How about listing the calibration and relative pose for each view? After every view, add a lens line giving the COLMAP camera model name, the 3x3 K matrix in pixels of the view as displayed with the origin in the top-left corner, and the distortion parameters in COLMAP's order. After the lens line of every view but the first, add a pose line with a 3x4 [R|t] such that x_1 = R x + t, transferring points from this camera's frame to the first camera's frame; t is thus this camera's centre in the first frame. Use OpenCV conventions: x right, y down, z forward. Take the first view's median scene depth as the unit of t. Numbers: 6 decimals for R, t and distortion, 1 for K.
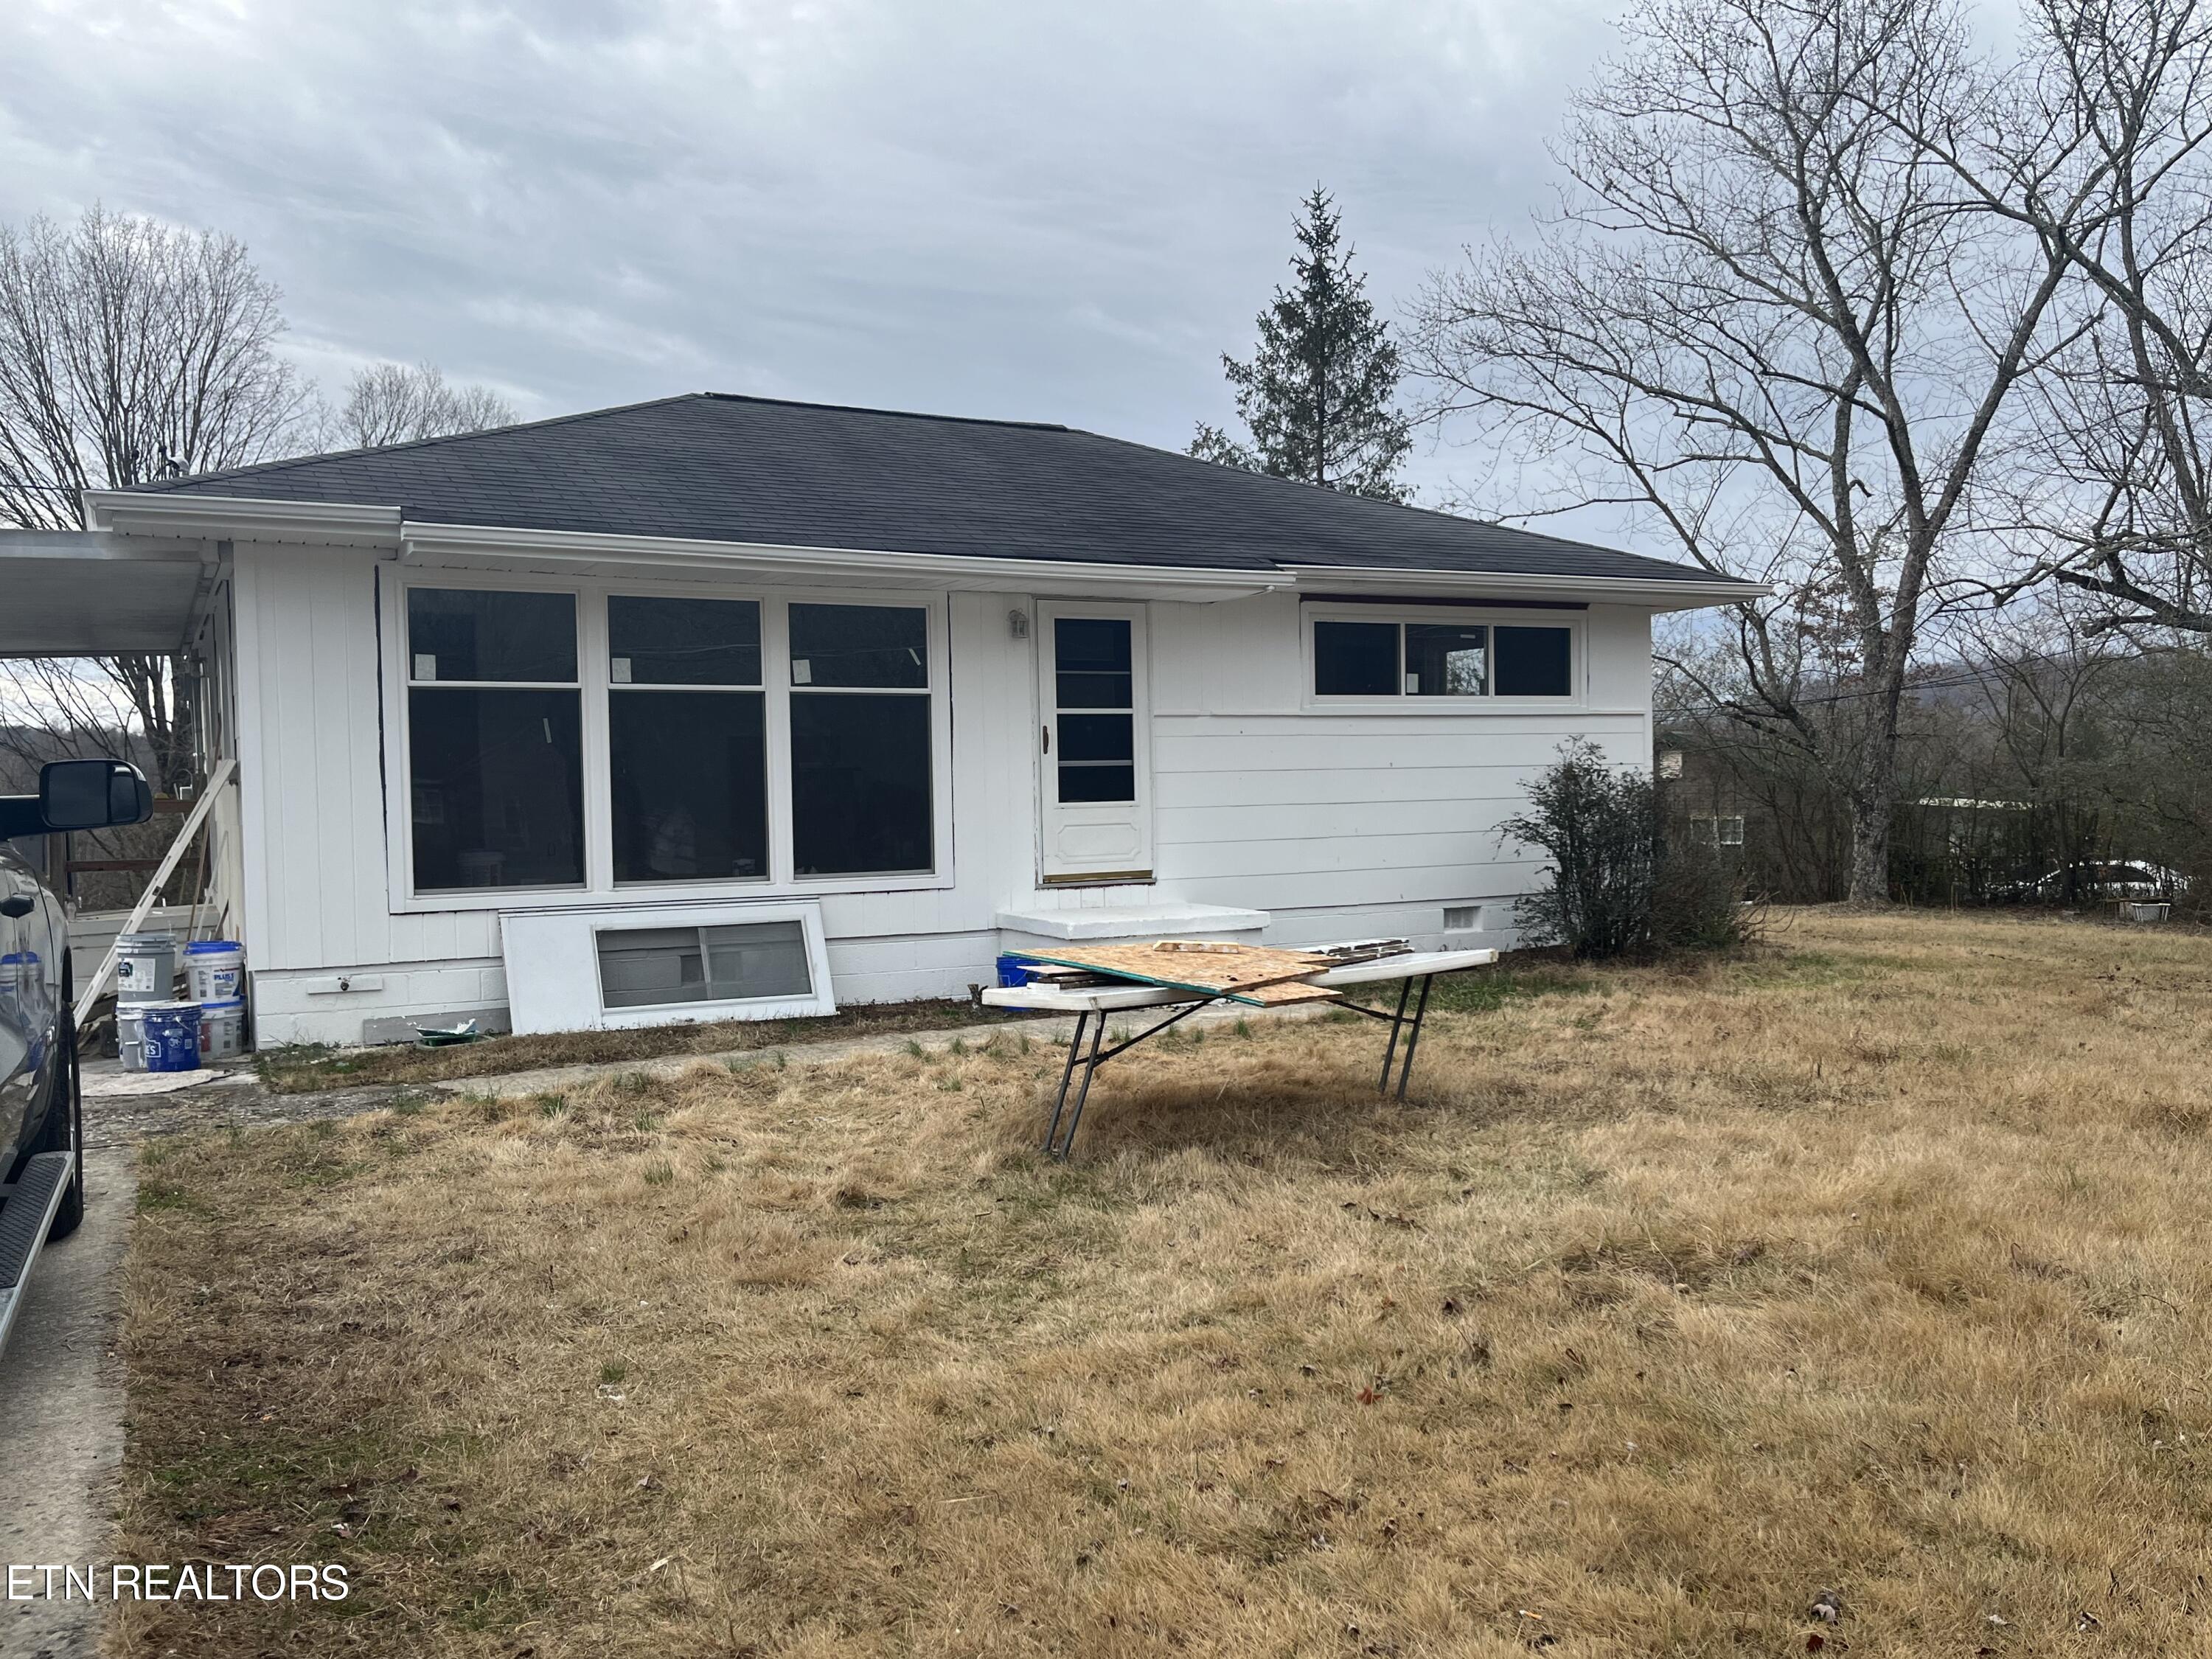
lens RADIAL K [[1755.9, 0, 1106.6], [0, 1755.9, 833.4], [0, 0, 1]] dist [0.055289, -0.000264]
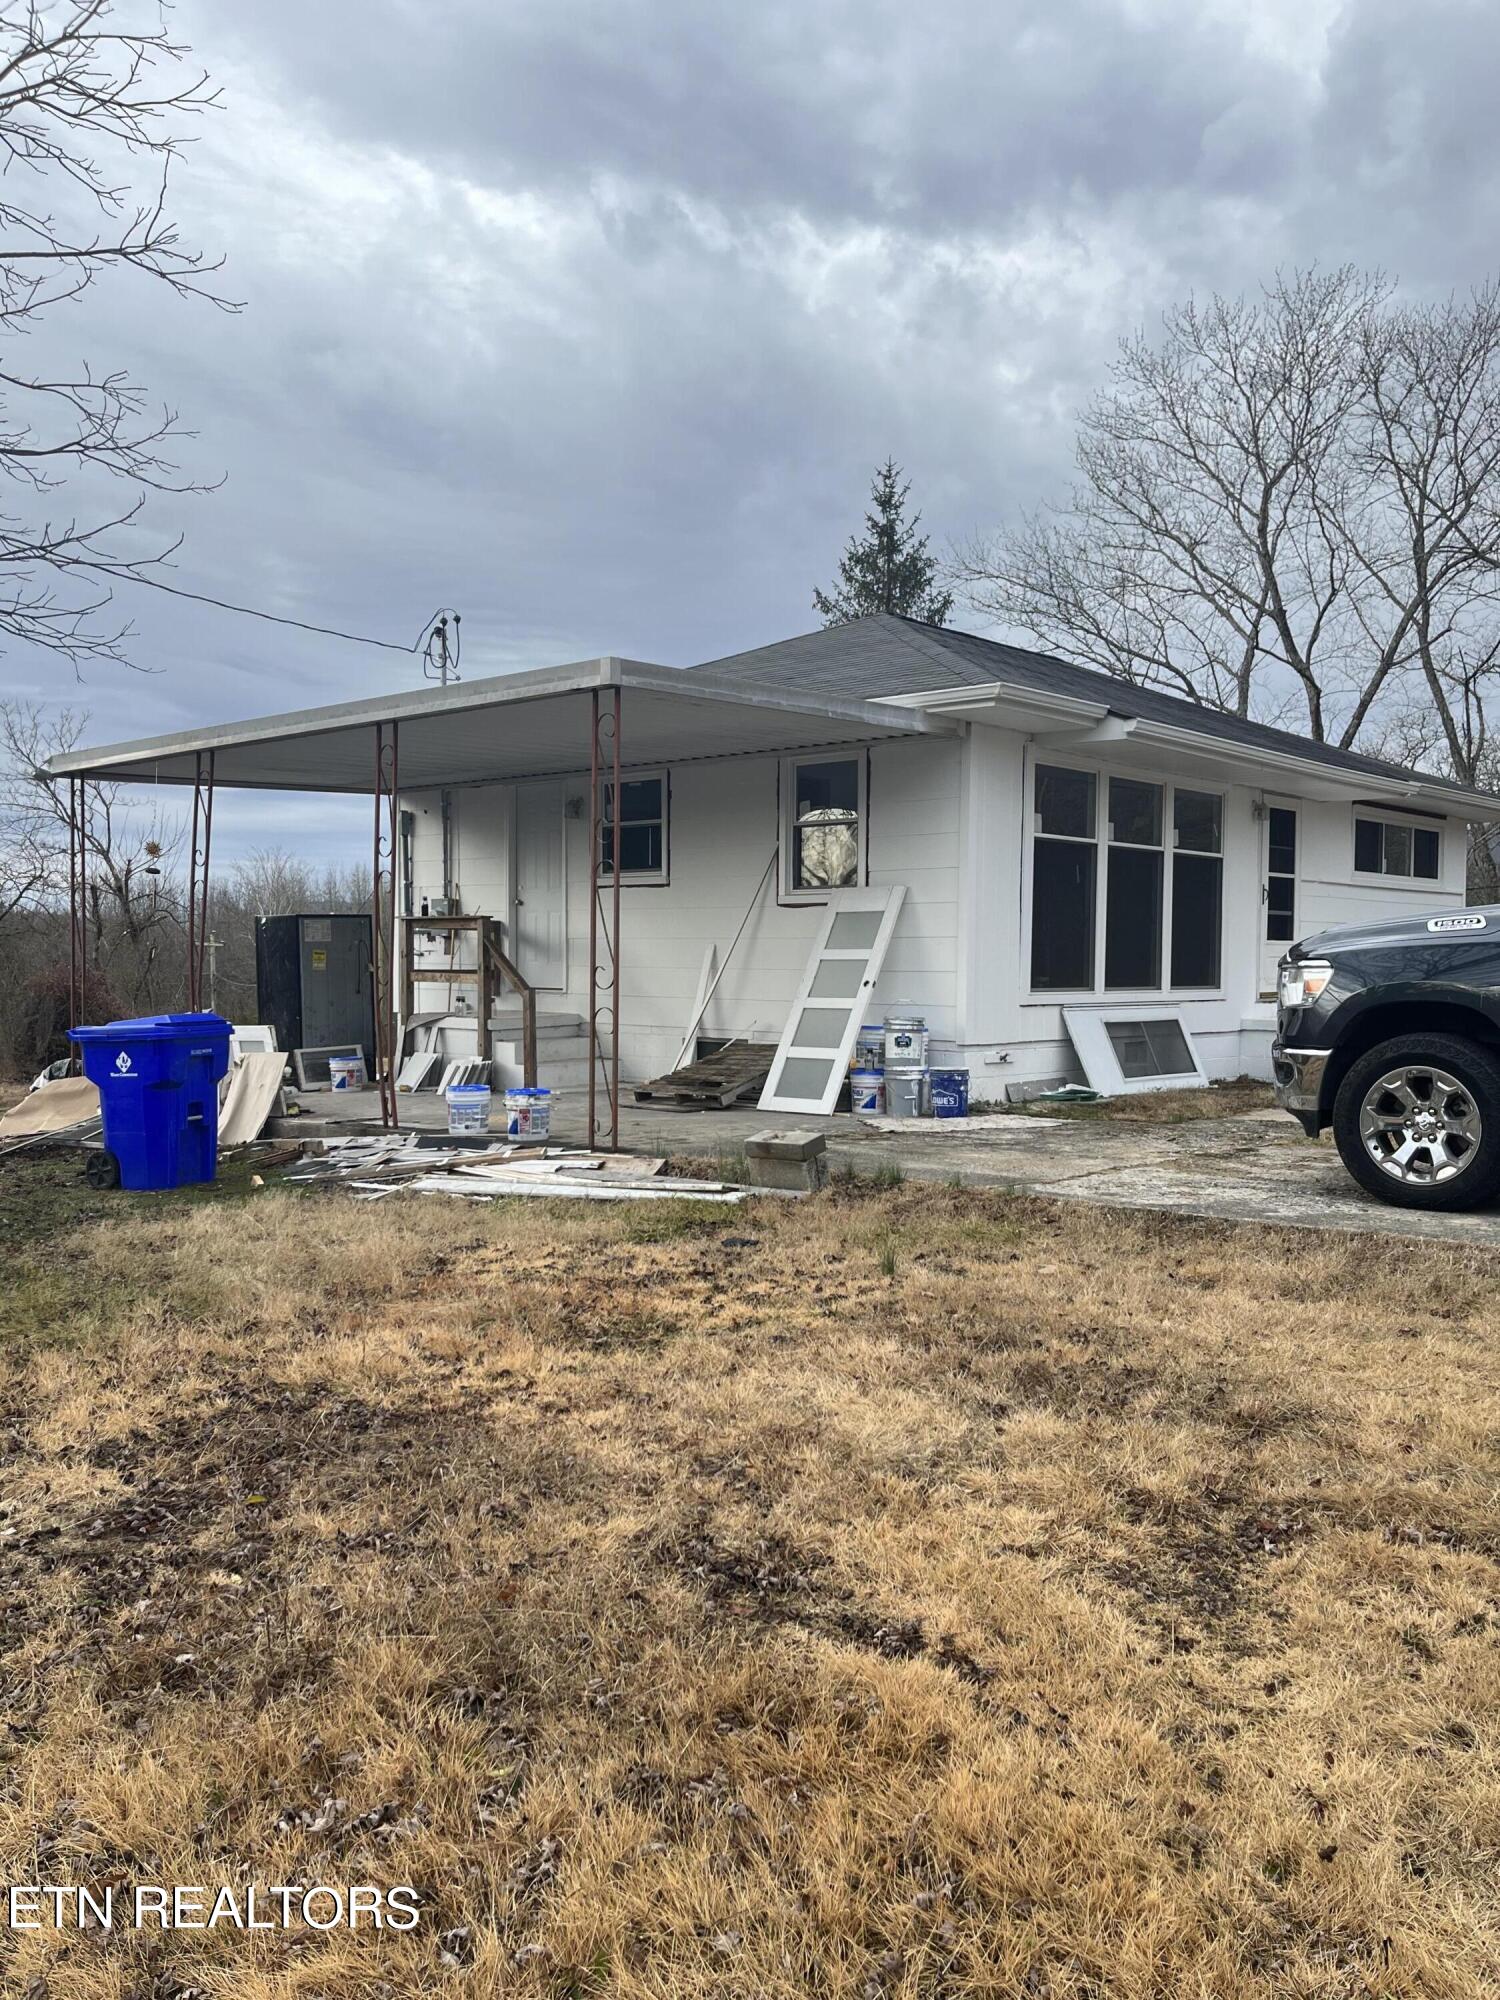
lens RADIAL K [[1587.6, 0, 748.7], [0, 1587.6, 1000.1], [0, 0, 1]] dist [0.055289, -0.000264]
pose [[0.943225, 0.017243, 0.331707, -0.892561], [-0.017279, 0.999847, -0.002840, 0.043137], [-0.331705, -0.003053, 0.943378, -0.061240]]
